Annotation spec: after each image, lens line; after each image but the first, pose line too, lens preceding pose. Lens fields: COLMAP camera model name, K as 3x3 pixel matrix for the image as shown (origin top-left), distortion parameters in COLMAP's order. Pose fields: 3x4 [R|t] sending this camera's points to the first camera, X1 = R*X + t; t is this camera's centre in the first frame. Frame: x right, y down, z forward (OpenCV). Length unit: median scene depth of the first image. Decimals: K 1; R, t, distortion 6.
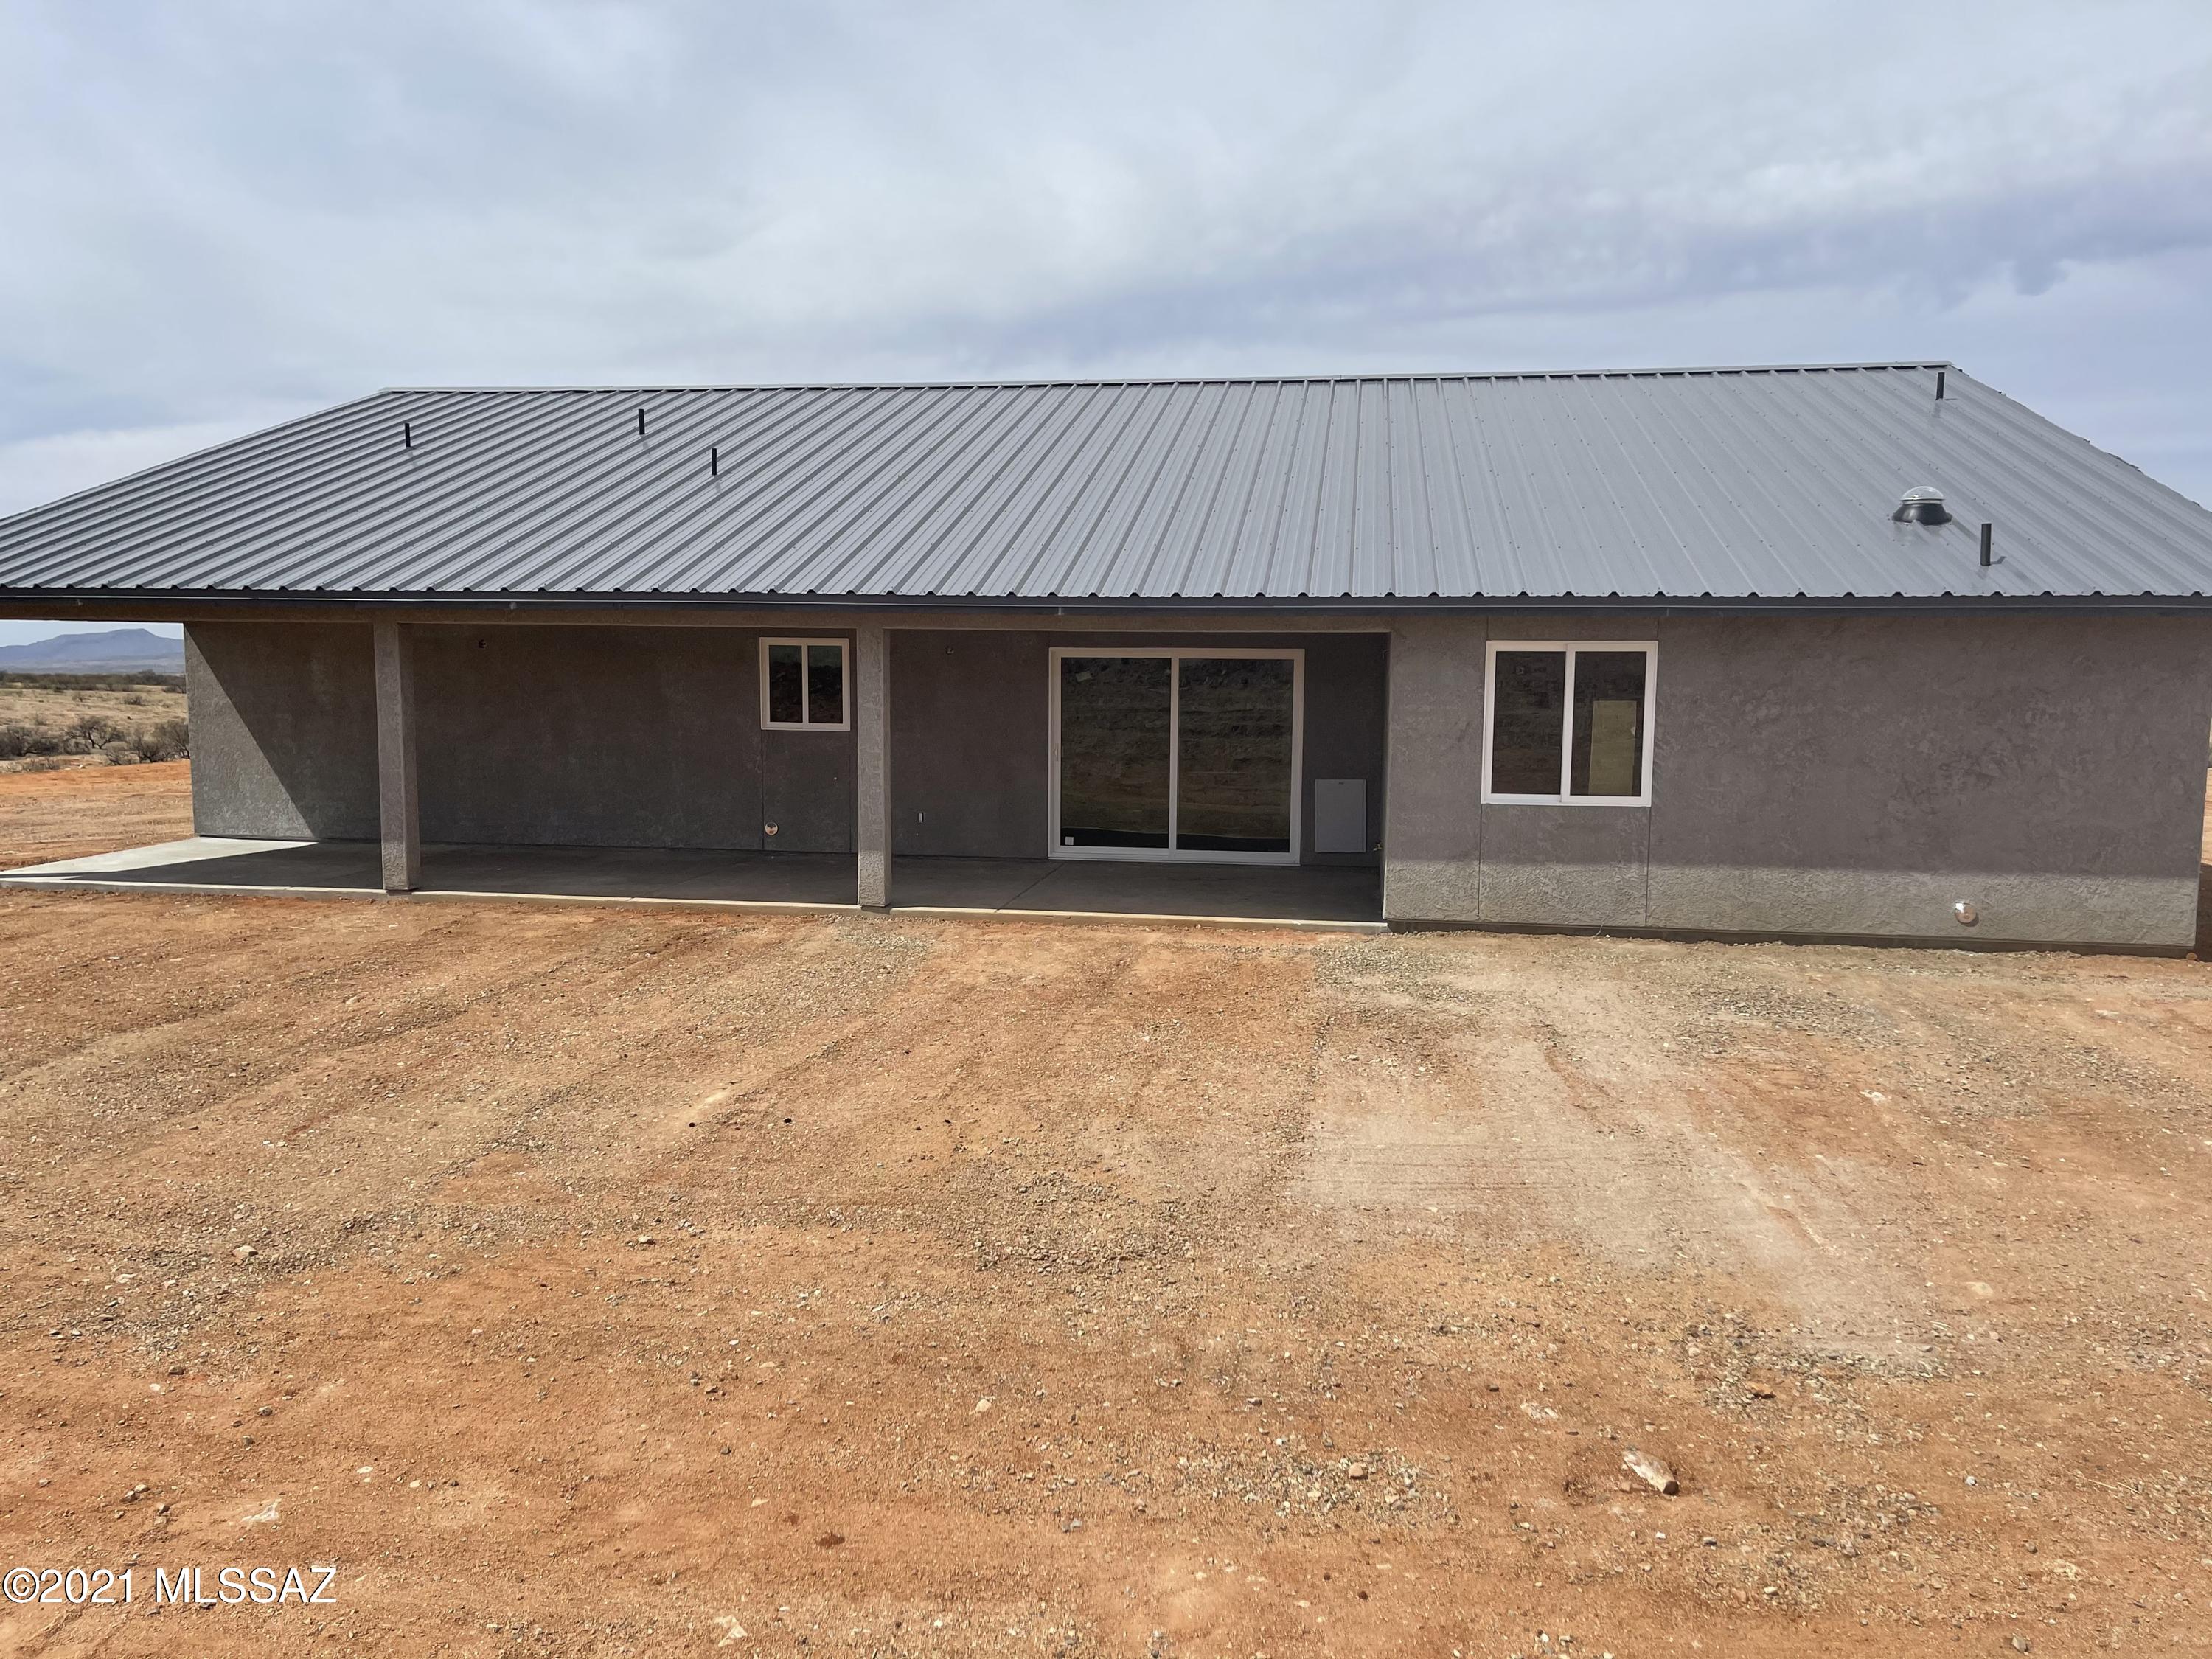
lens RADIAL K [[1675.8, 0, 1057.8], [0, 1675.8, 836.6], [0, 0, 1]] dist [0.065807, -0.078244]
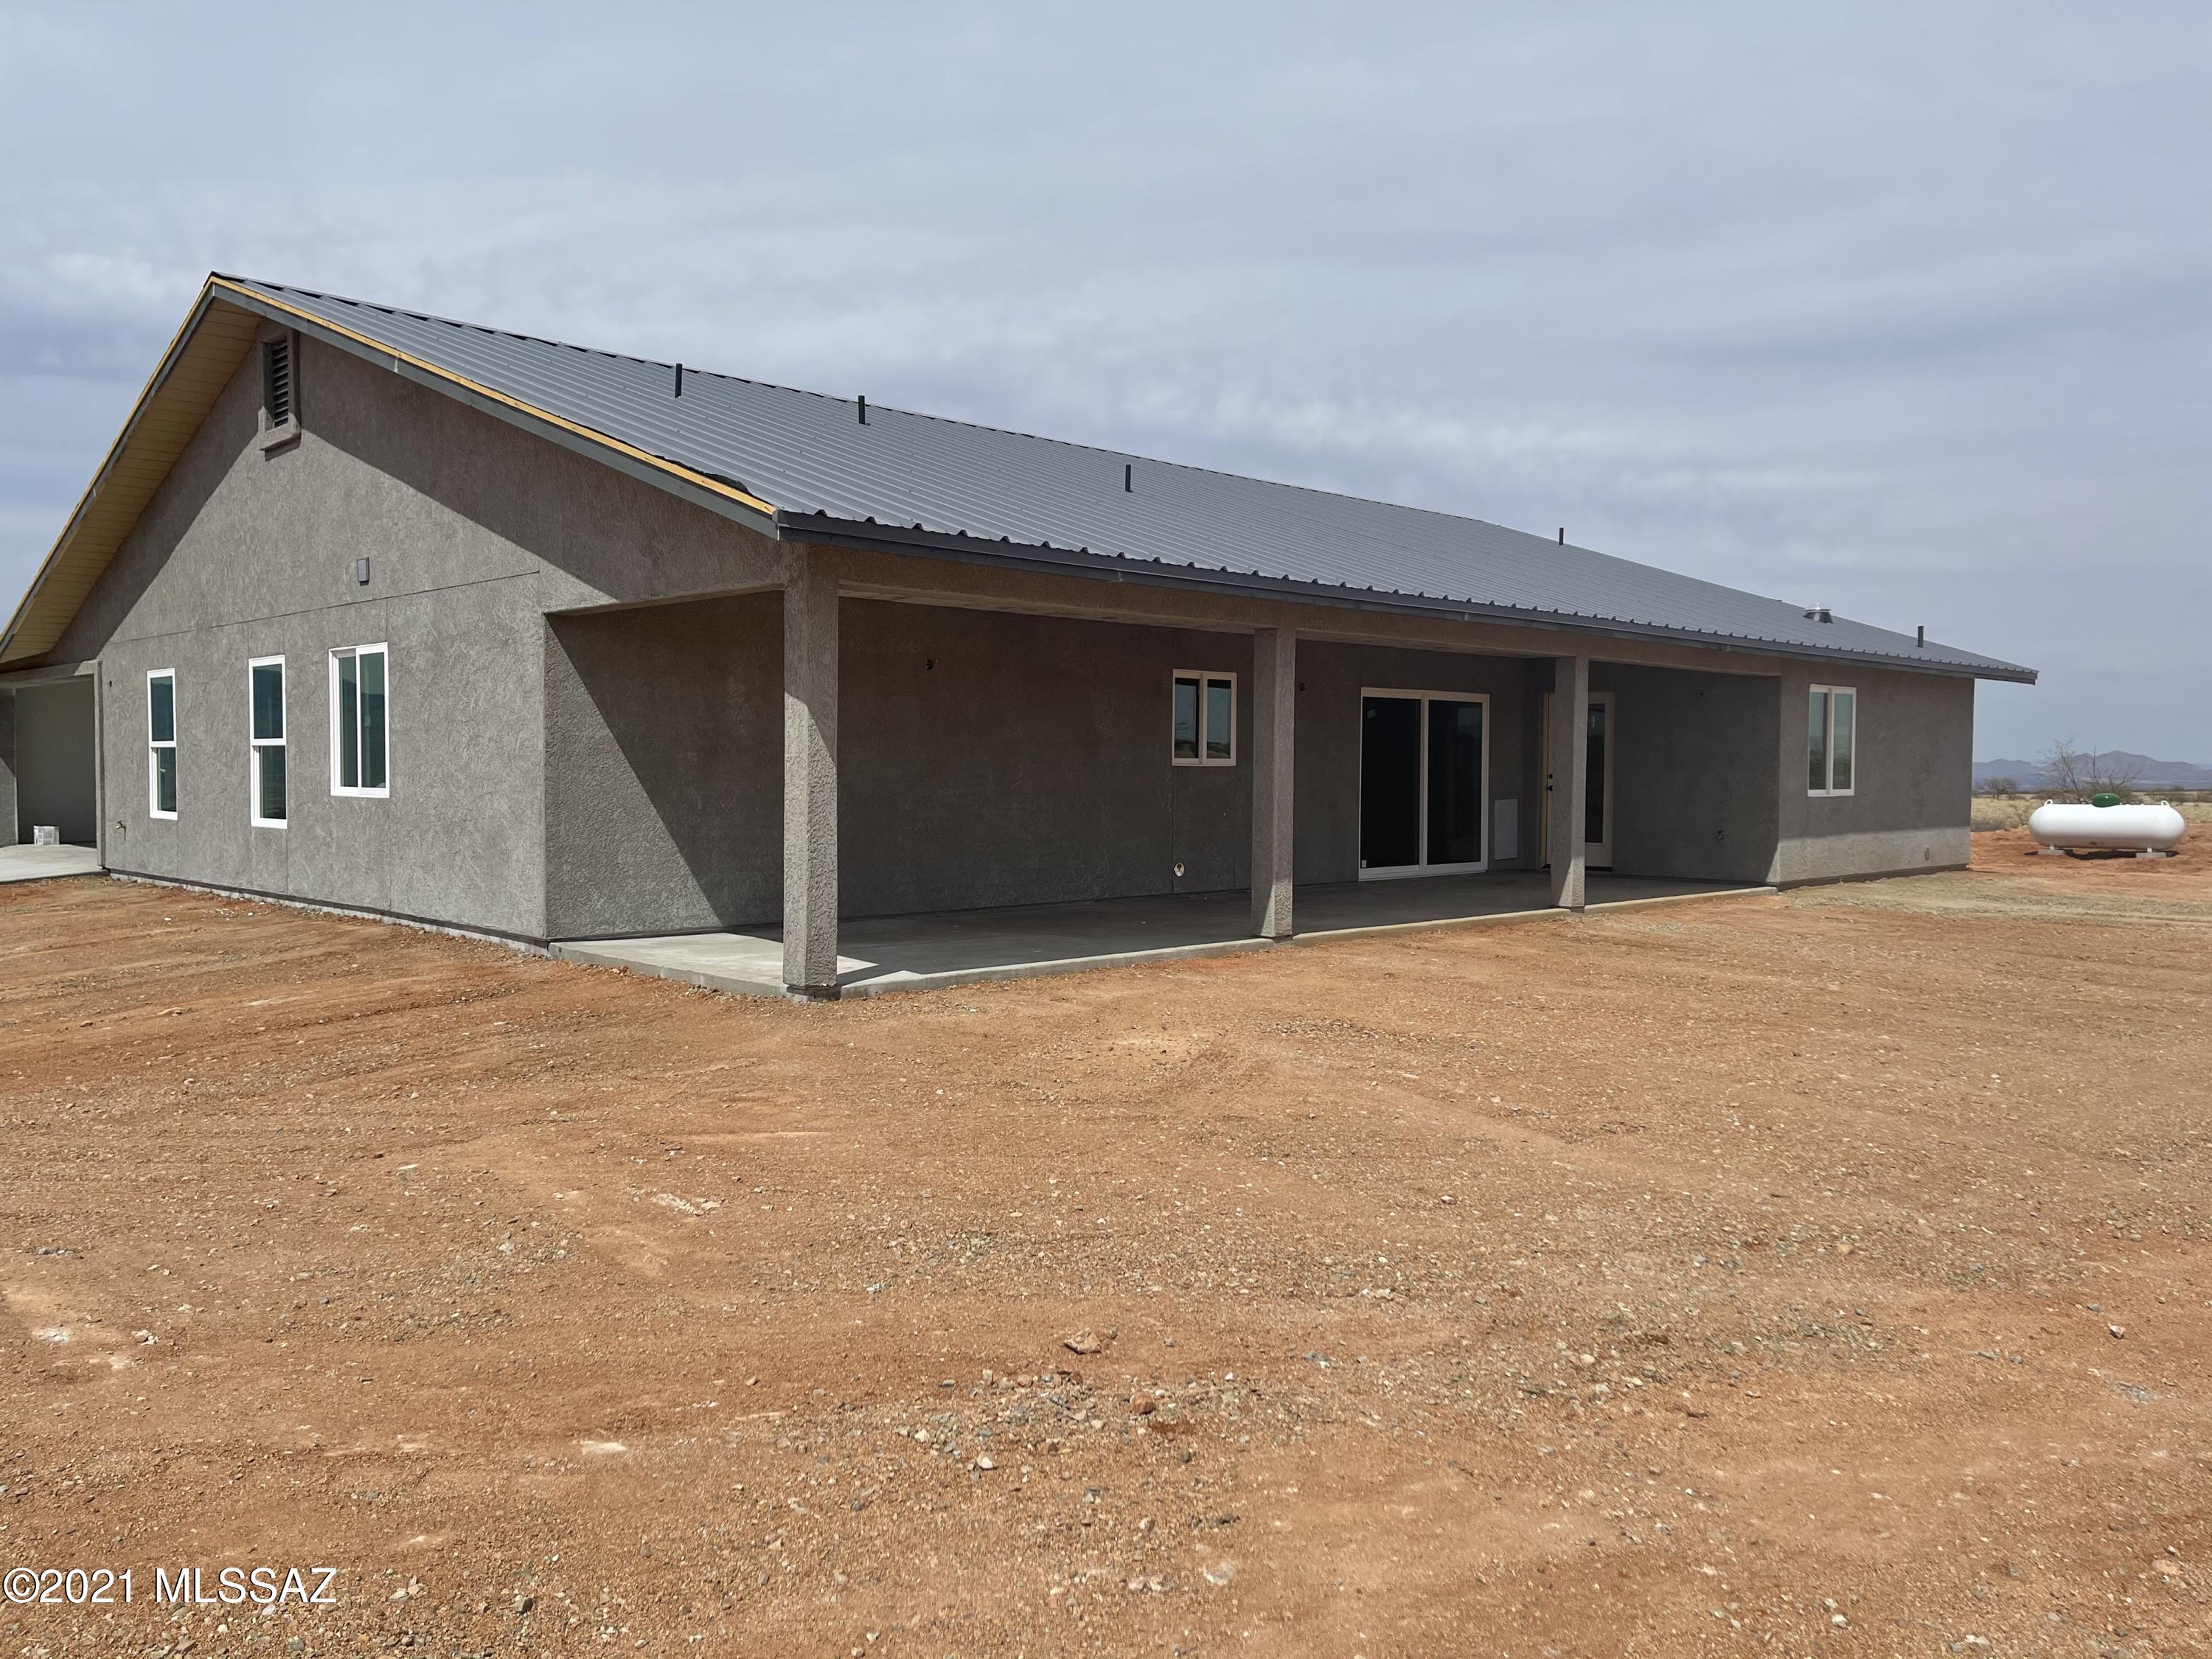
lens RADIAL K [[1675.8, 0, 1106.9], [0, 1675.8, 824.9], [0, 0, 1]] dist [0.065807, -0.078244]
pose [[0.594957, -0.033050, 0.803078, -1.264728], [0.090502, 0.995555, -0.026077, -0.012138], [-0.798646, 0.088195, 0.595303, 0.623546]]
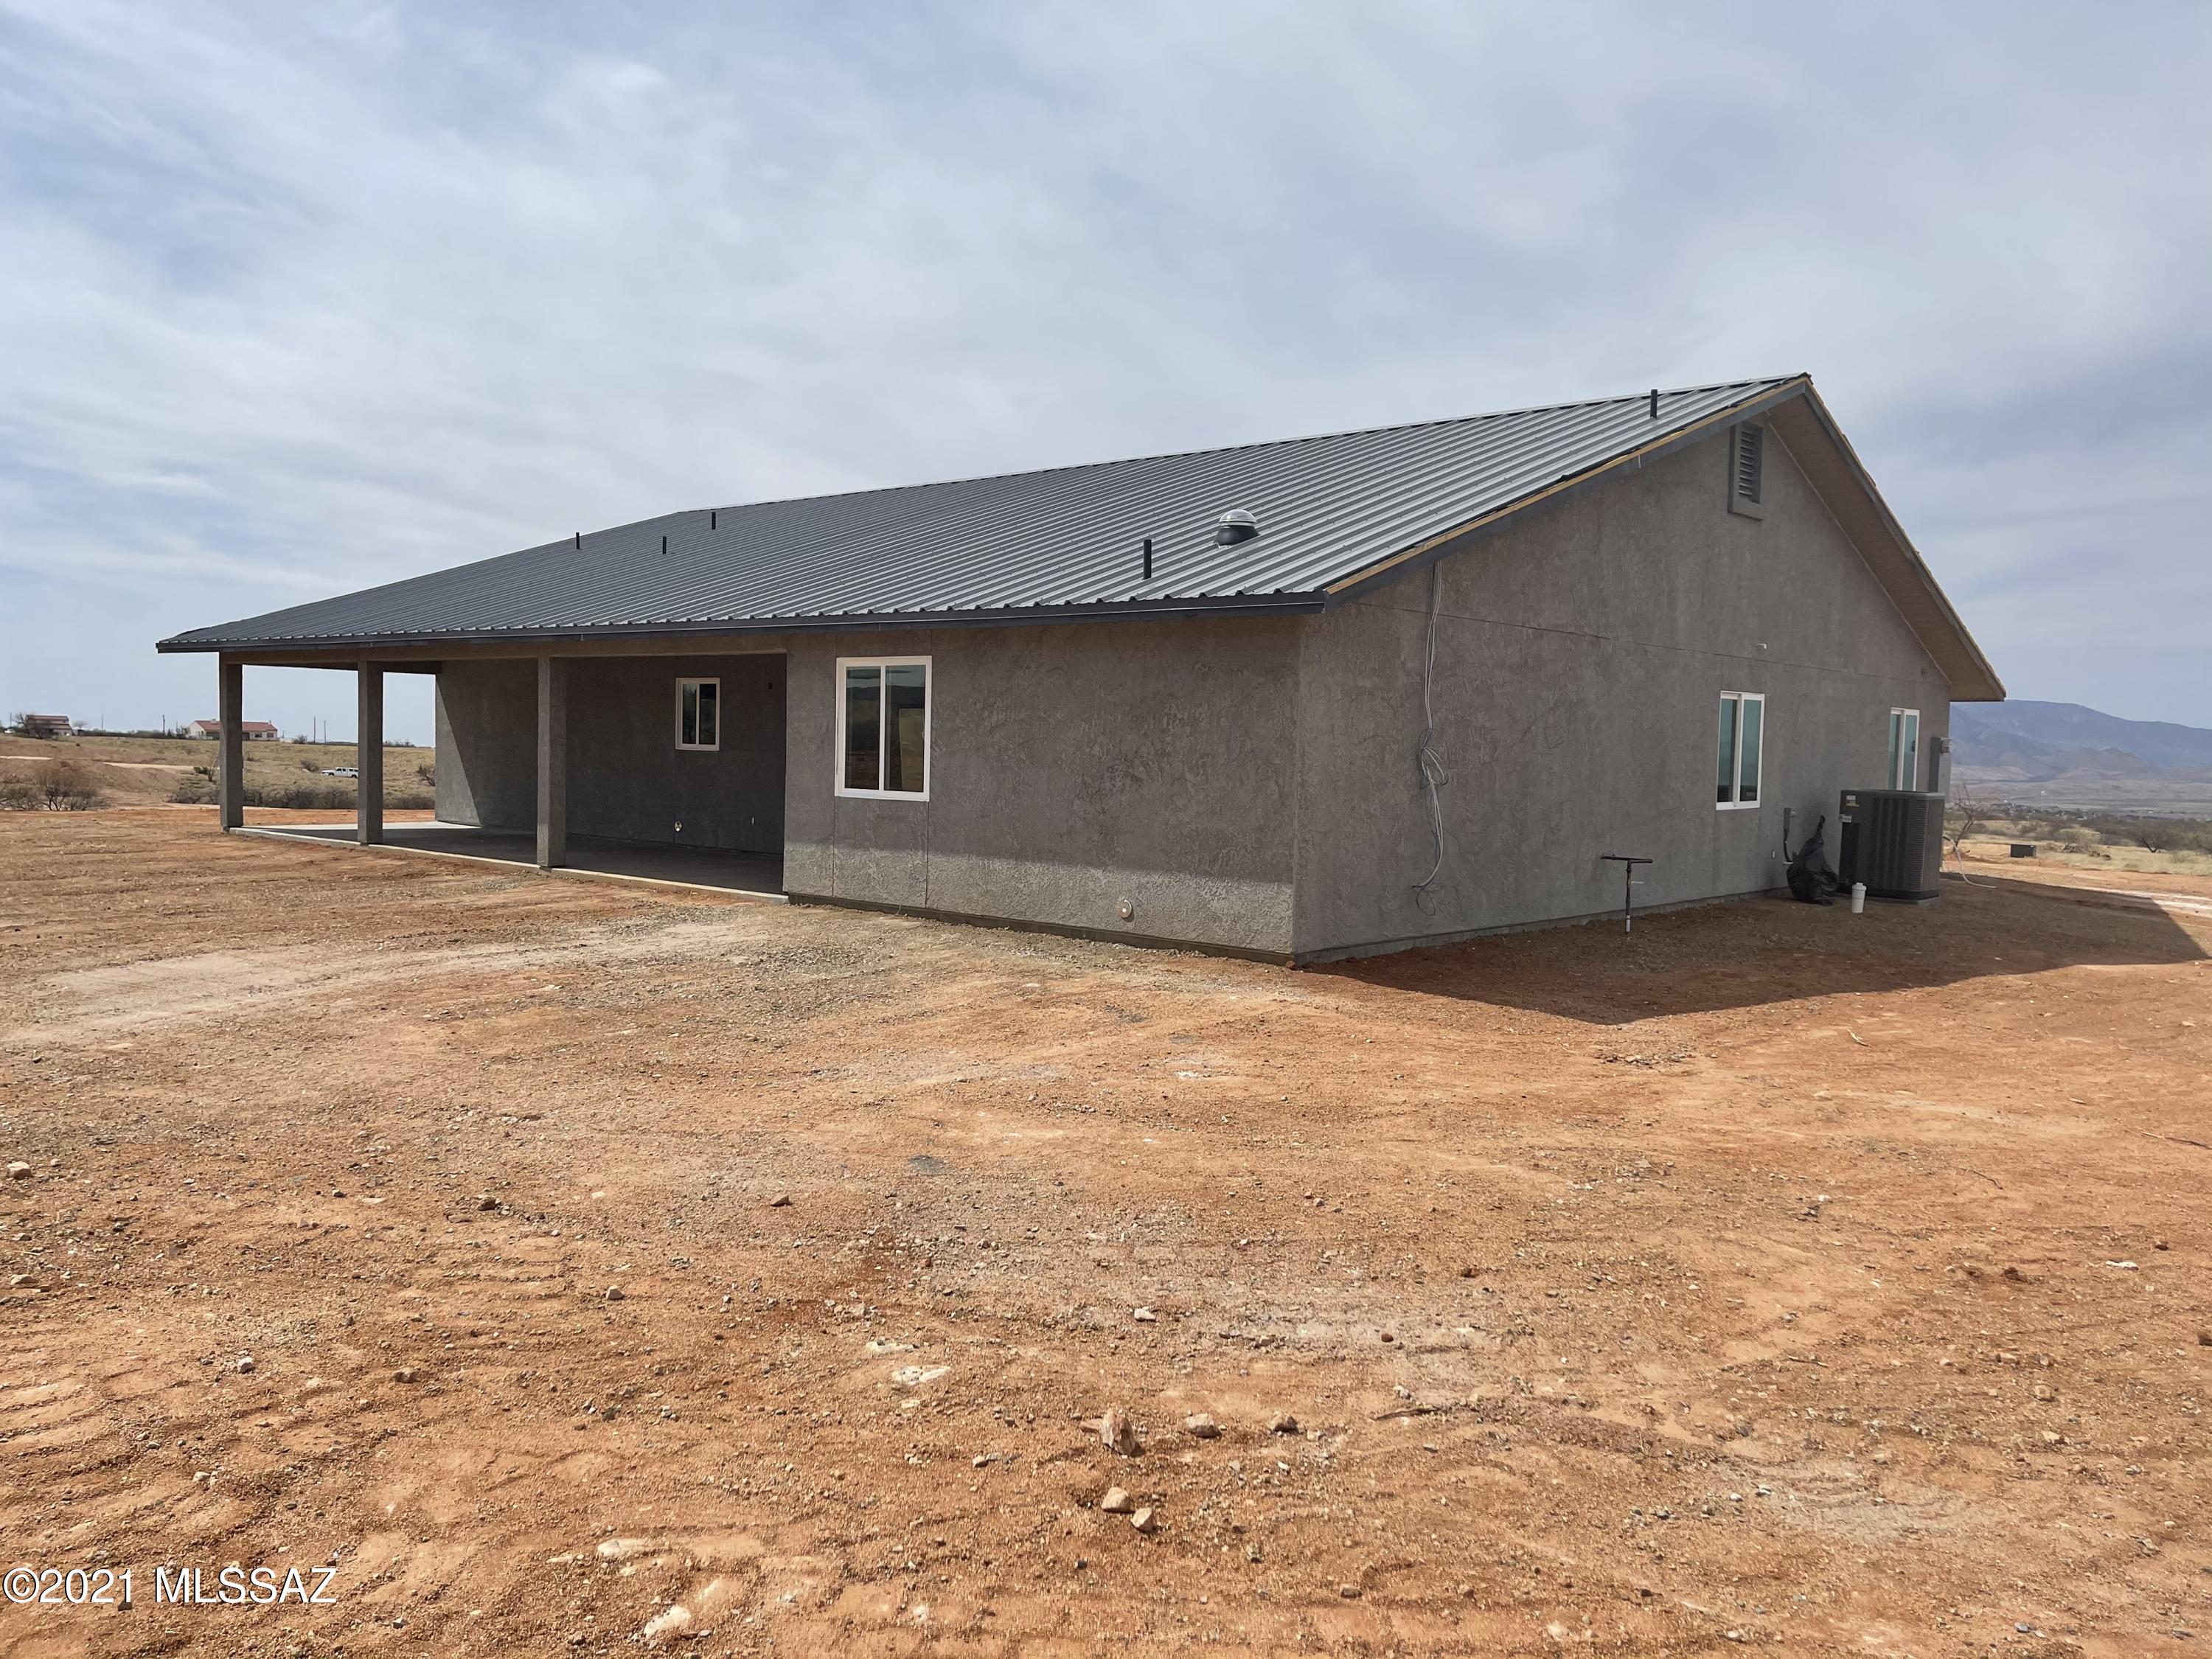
lens RADIAL K [[1675.8, 0, 1105.4], [0, 1675.8, 836.7], [0, 0, 1]] dist [0.065807, -0.078244]
pose [[0.850463, 0.042307, -0.524331, 1.032982], [-0.076492, 0.996112, -0.043696, 0.045512], [0.520444, 0.077269, 0.850393, 0.103546]]
